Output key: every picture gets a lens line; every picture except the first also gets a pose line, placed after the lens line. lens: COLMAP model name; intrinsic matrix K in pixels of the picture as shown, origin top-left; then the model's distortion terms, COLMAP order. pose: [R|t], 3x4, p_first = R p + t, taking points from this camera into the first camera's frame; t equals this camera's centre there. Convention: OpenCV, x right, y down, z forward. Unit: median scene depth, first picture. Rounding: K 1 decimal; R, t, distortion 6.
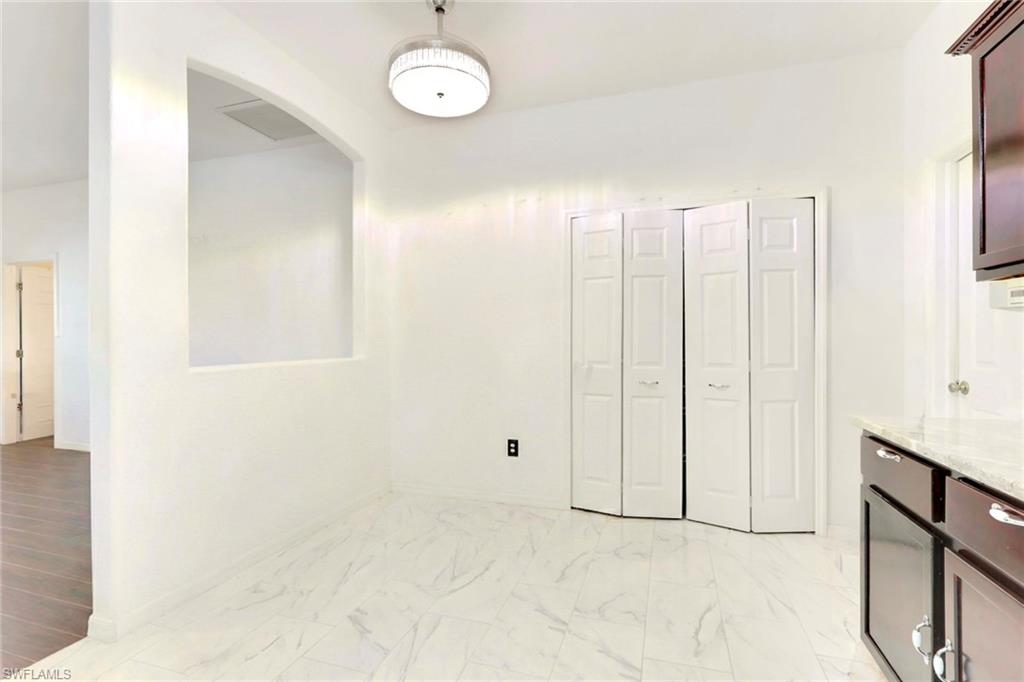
lens RADIAL K [[480.0, 0, 509.6], [0, 480.0, 341.8], [0, 0, 1]] dist [-0.002575, -0.000016]
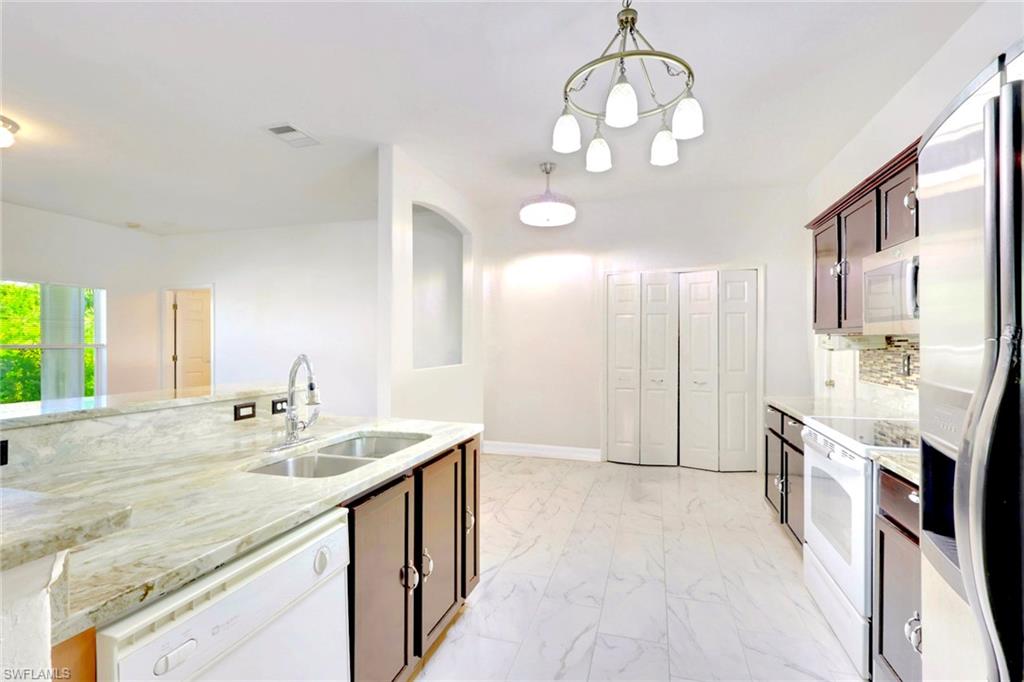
lens RADIAL K [[480.0, 0, 514.5], [0, 480.0, 342.2], [0, 0, 1]] dist [-0.002575, -0.000016]
pose [[0.999258, 0.005036, 0.038184, -0.254682], [-0.005111, 0.999985, 0.001877, -0.045062], [-0.038174, -0.002071, 0.999269, -0.598896]]
